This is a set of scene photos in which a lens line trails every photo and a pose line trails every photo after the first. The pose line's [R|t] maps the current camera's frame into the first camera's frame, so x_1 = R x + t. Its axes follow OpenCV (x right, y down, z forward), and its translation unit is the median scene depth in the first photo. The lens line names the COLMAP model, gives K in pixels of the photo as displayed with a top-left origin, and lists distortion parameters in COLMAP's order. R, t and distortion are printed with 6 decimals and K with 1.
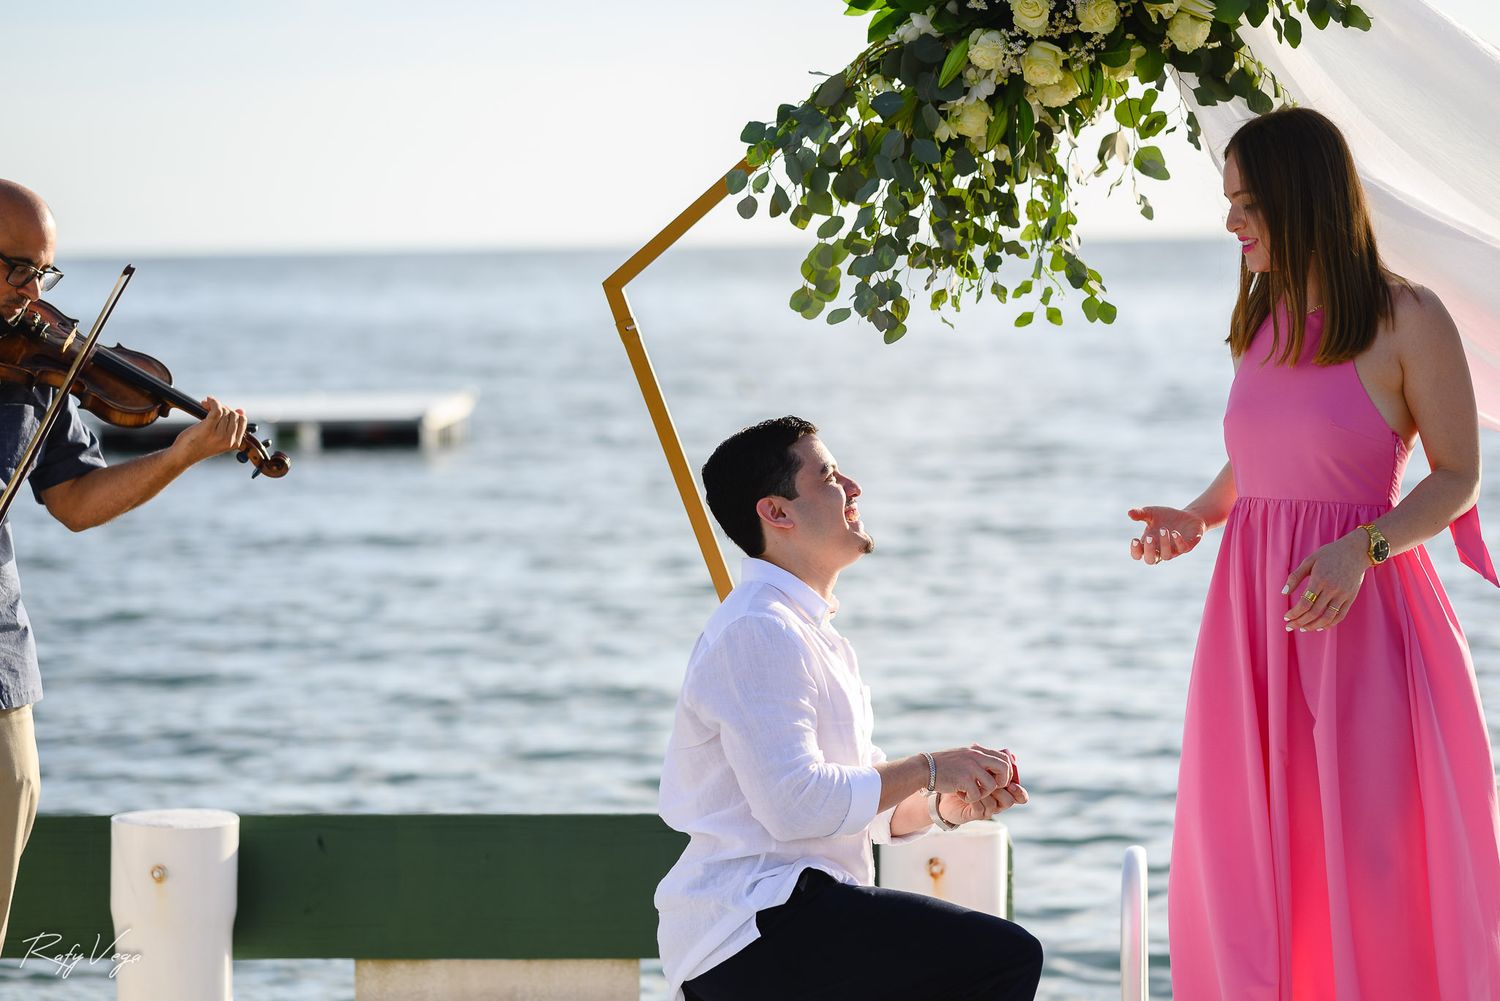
lens RADIAL K [[3727.0, 0, 692.4], [0, 3727.0, 499.7], [0, 0, 1]] dist [0.049112, -1.125907]
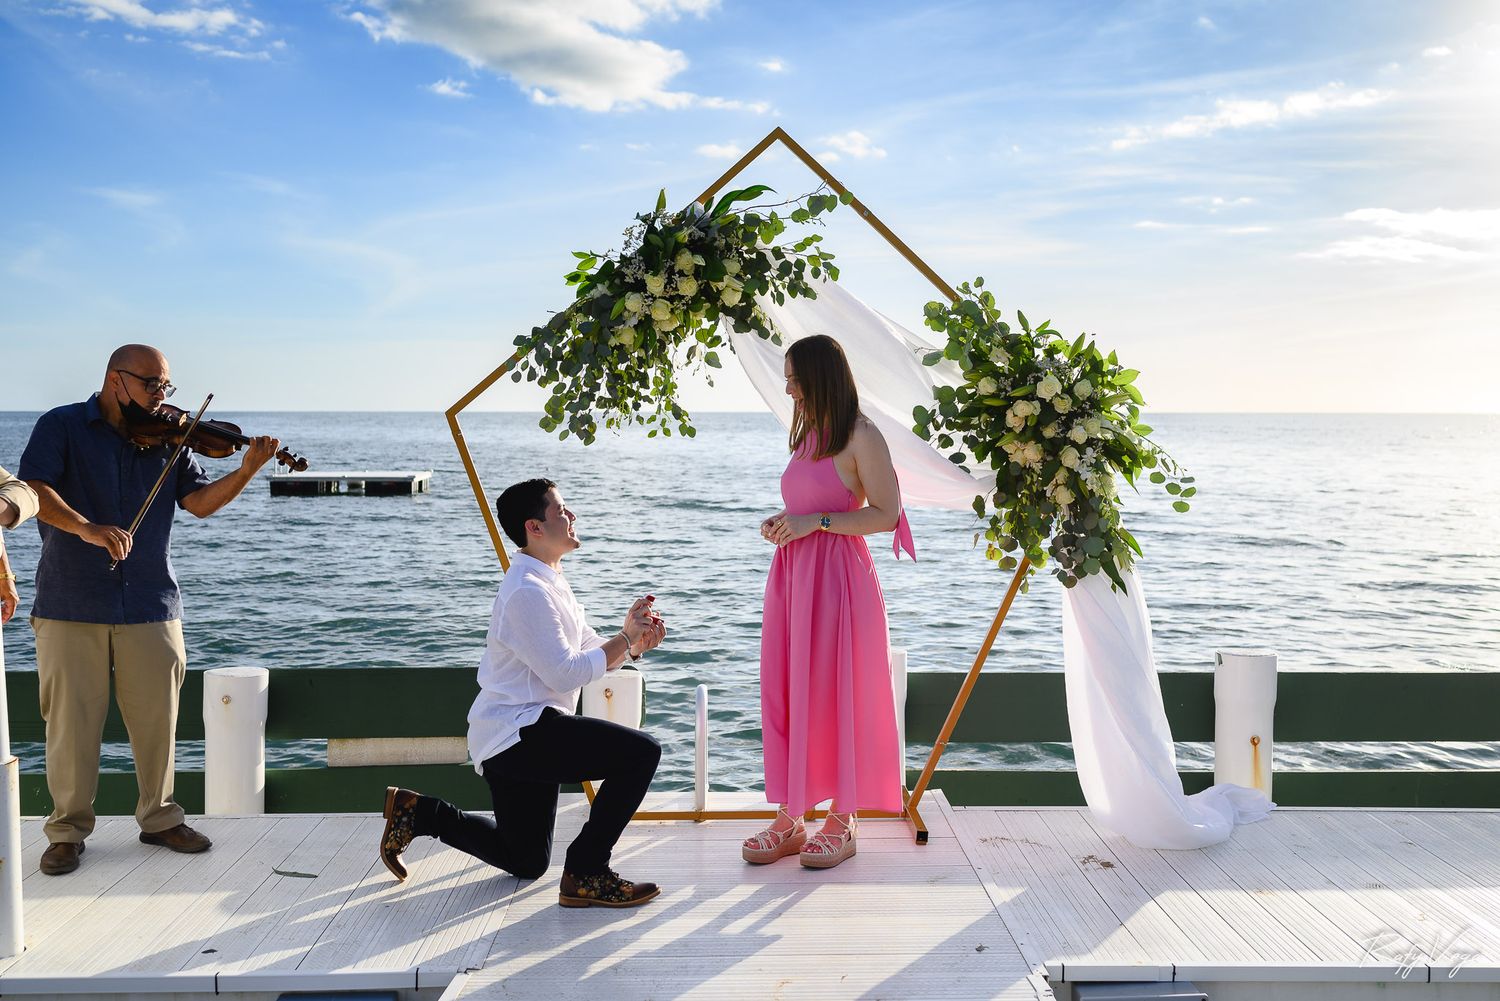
lens RADIAL K [[1508.4, 0, 748.0], [0, 1508.4, 494.8], [0, 0, 1]] dist [0.015603, -0.019517]
pose [[0.989389, 0.011439, 0.144838, 0.020989], [-0.009026, 0.999810, -0.017301, -0.000118], [-0.145008, 0.015810, 0.989304, 0.160771]]
